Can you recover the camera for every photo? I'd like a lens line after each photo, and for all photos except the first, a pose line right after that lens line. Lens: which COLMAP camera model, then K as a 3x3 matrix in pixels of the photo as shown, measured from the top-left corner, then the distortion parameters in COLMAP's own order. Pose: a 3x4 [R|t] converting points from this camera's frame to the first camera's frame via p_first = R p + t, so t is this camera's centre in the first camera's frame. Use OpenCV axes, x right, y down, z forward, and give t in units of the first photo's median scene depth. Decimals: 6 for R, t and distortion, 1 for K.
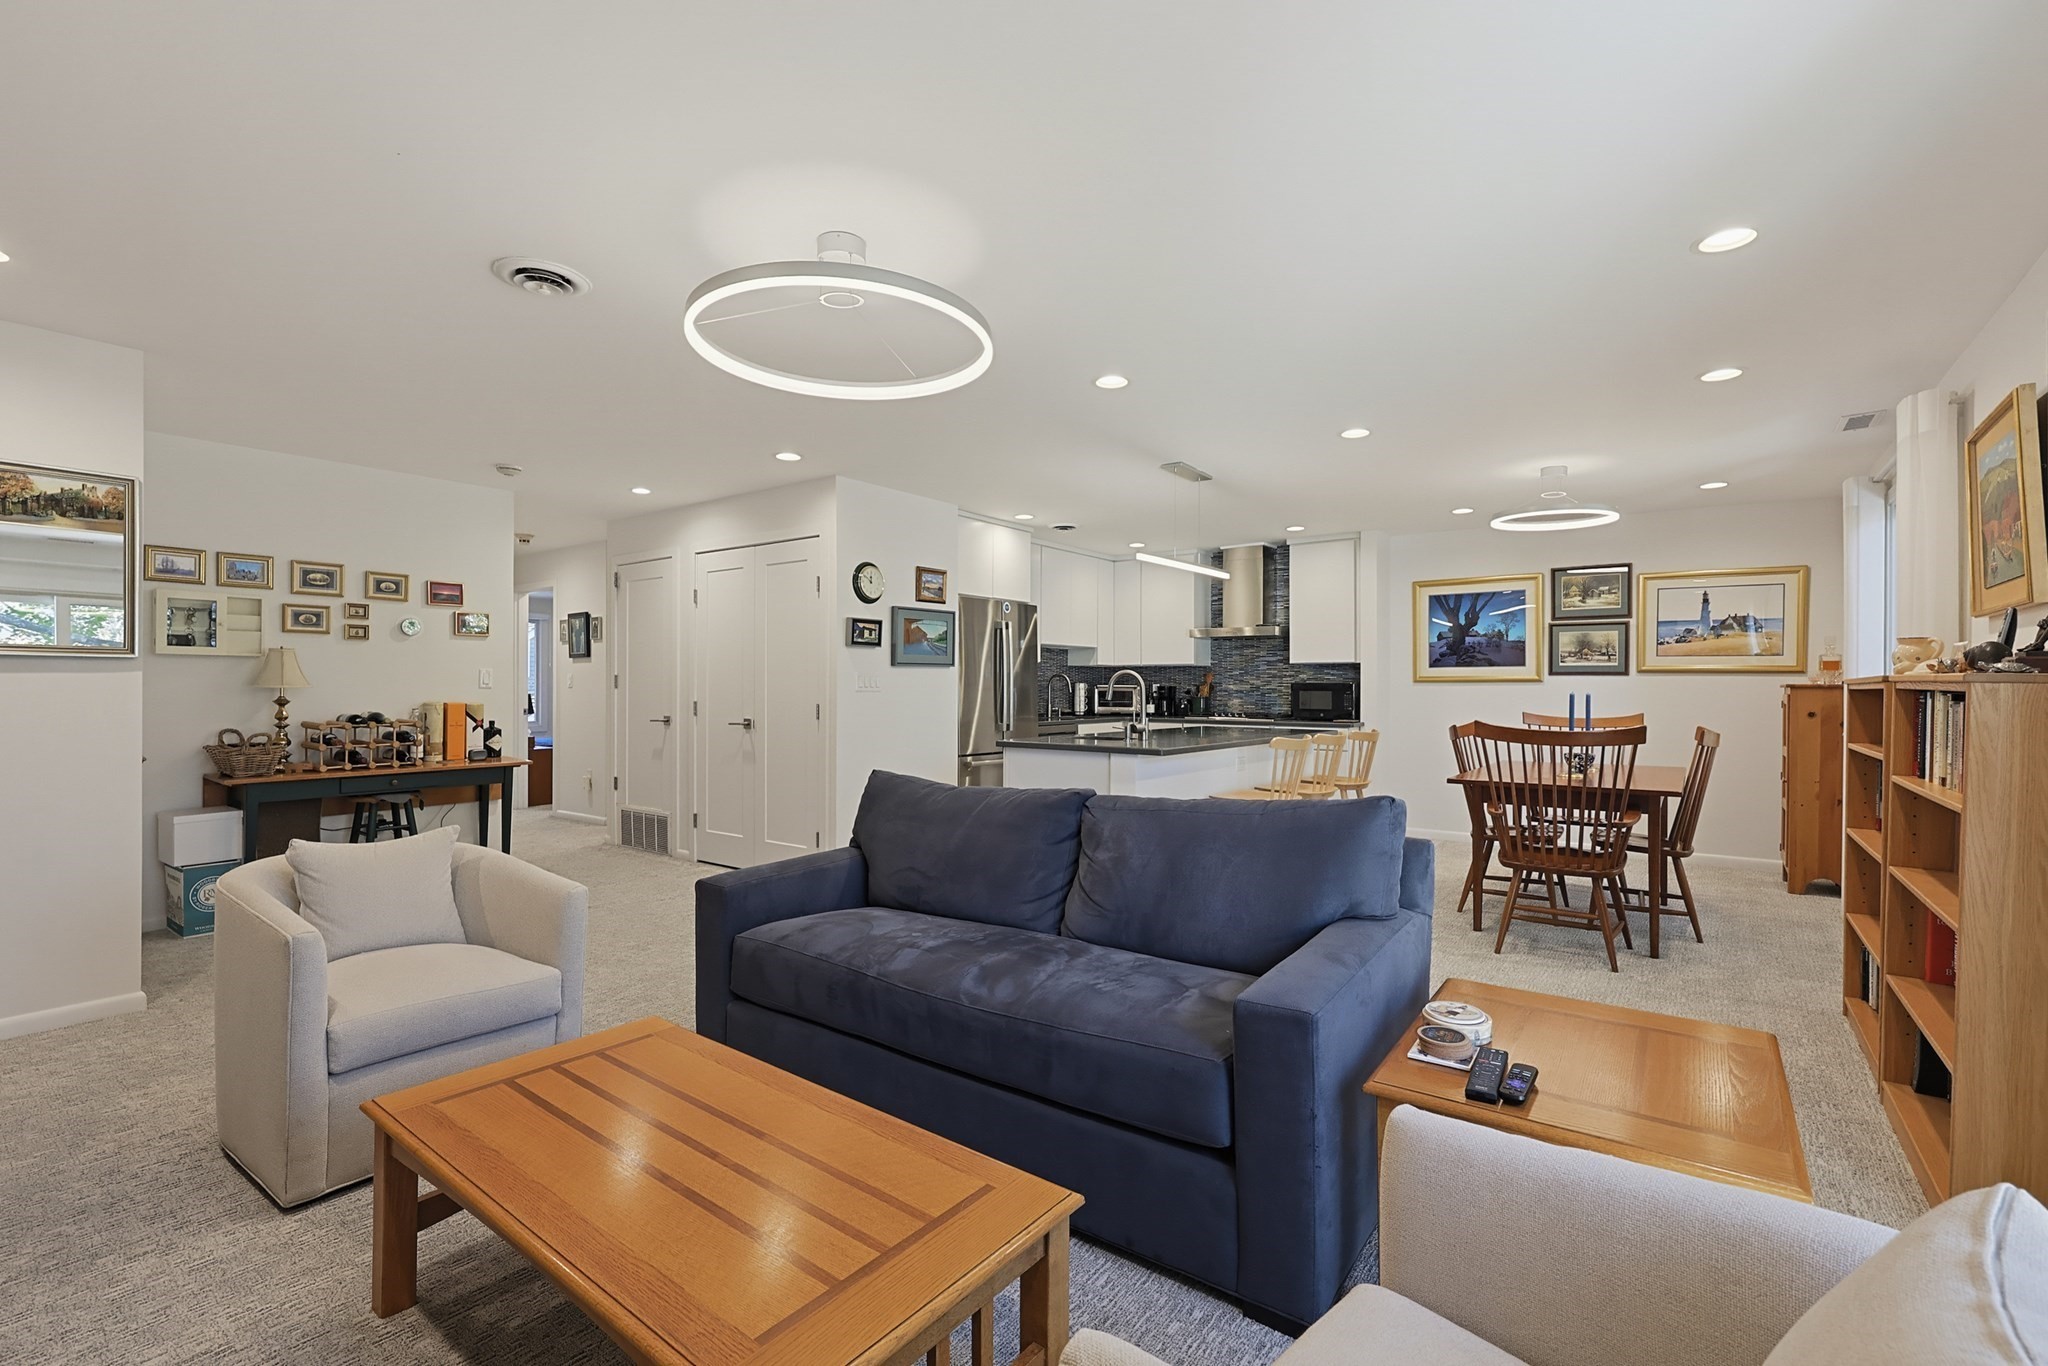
lens RADIAL K [[959.6, 0, 969.4], [0, 959.6, 687.1], [0, 0, 1]] dist [-0.004192, -0.000819]
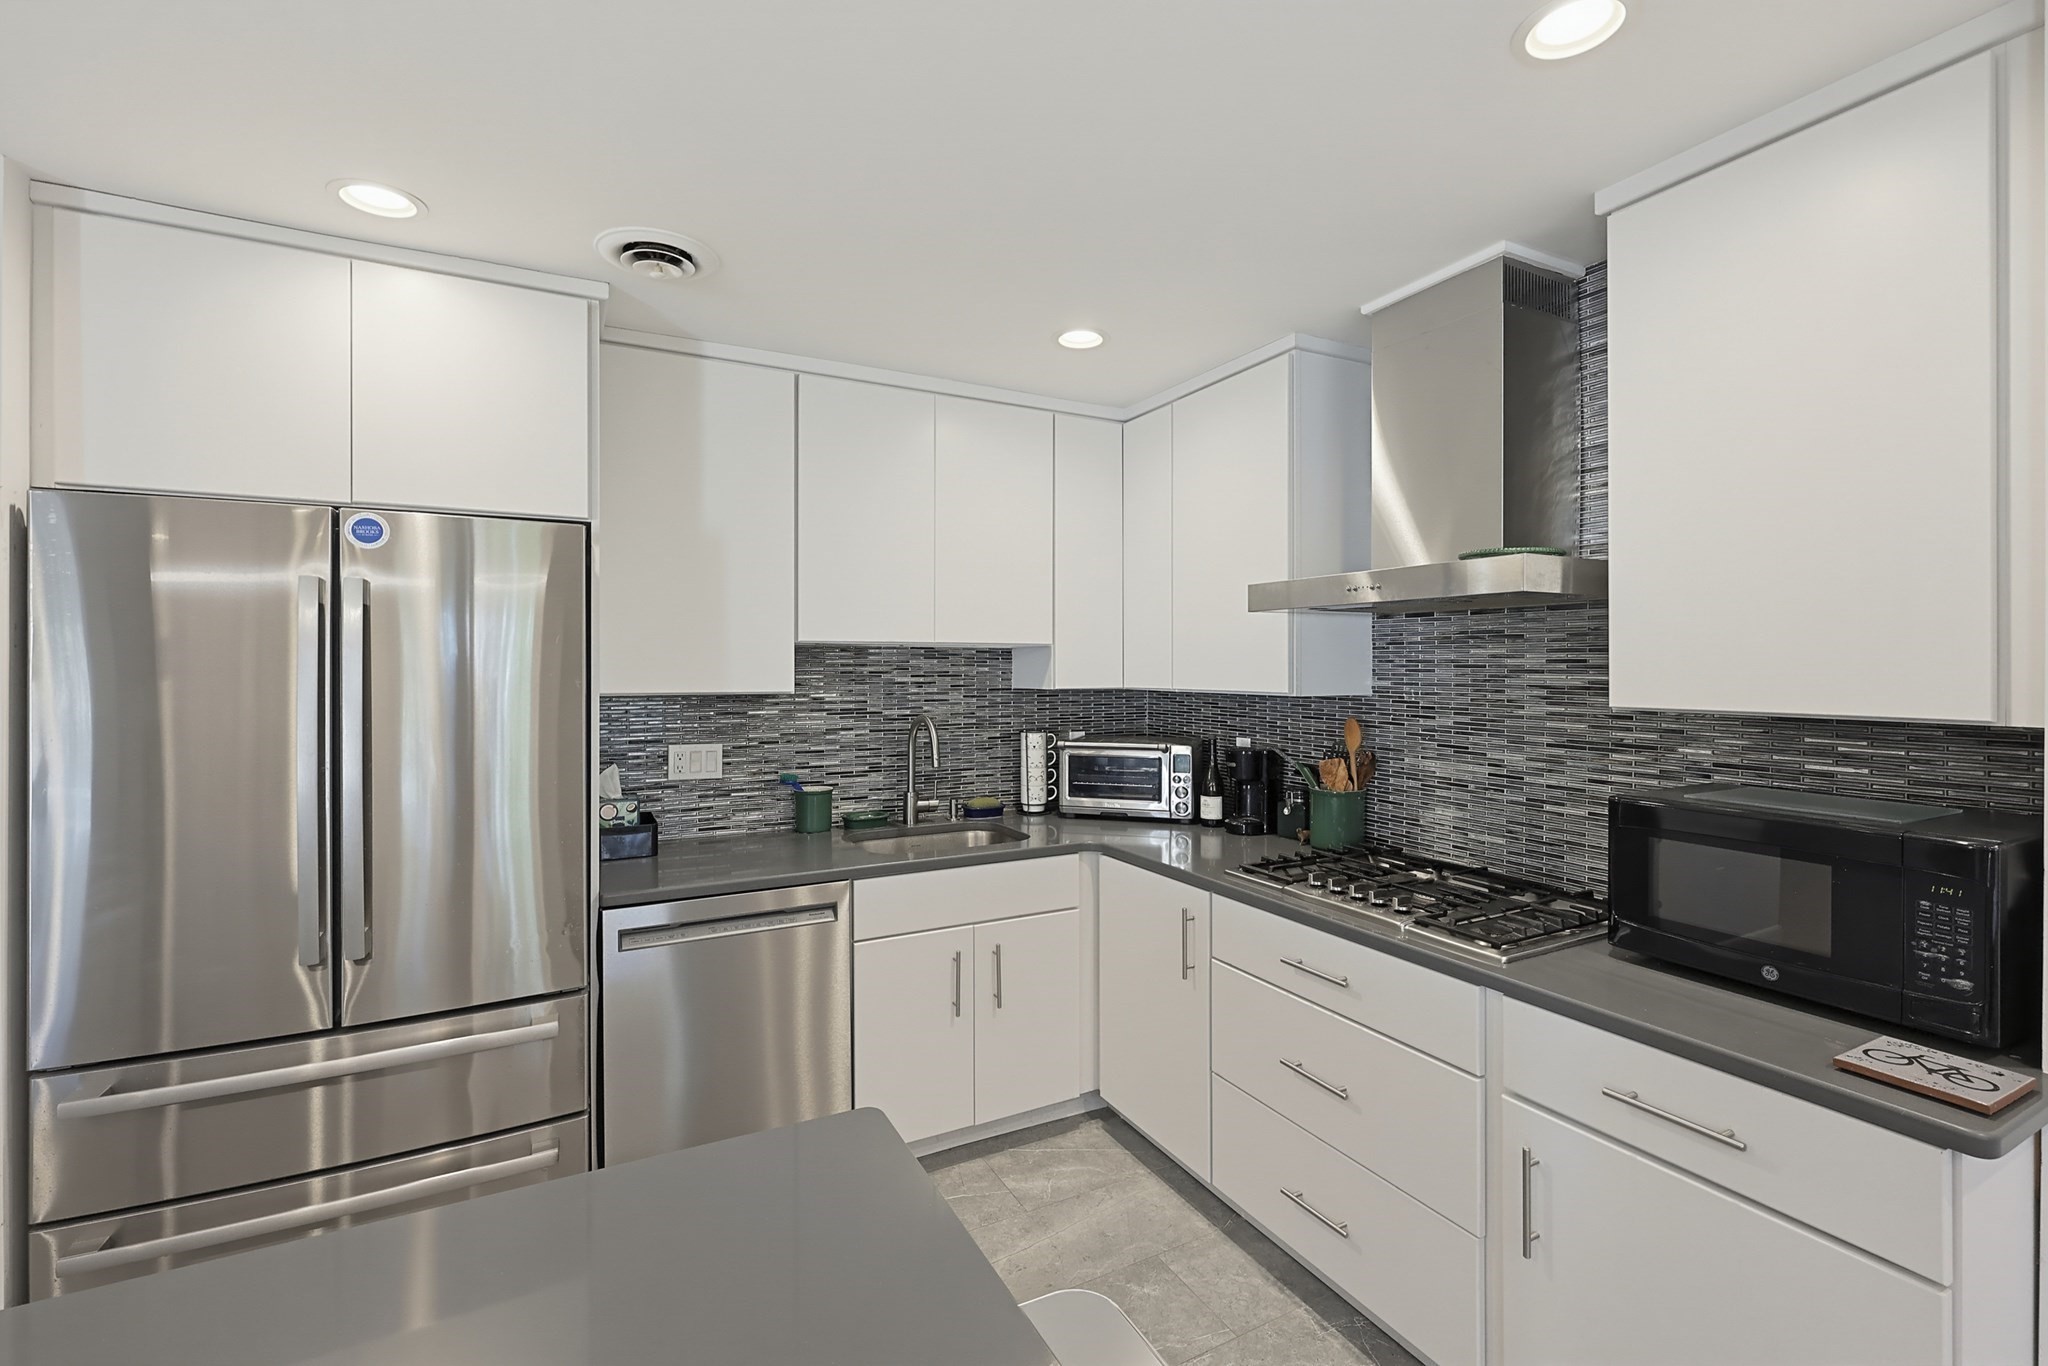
lens RADIAL K [[864.7, 0, 1007.9], [0, 864.7, 662.5], [0, 0, 1]] dist [0.001093, 0.000112]
pose [[0.890111, -0.001541, -0.455741, 0.334528], [0.000460, 0.999997, -0.002482, -0.039900], [0.455744, 0.002000, 0.890109, 0.823897]]
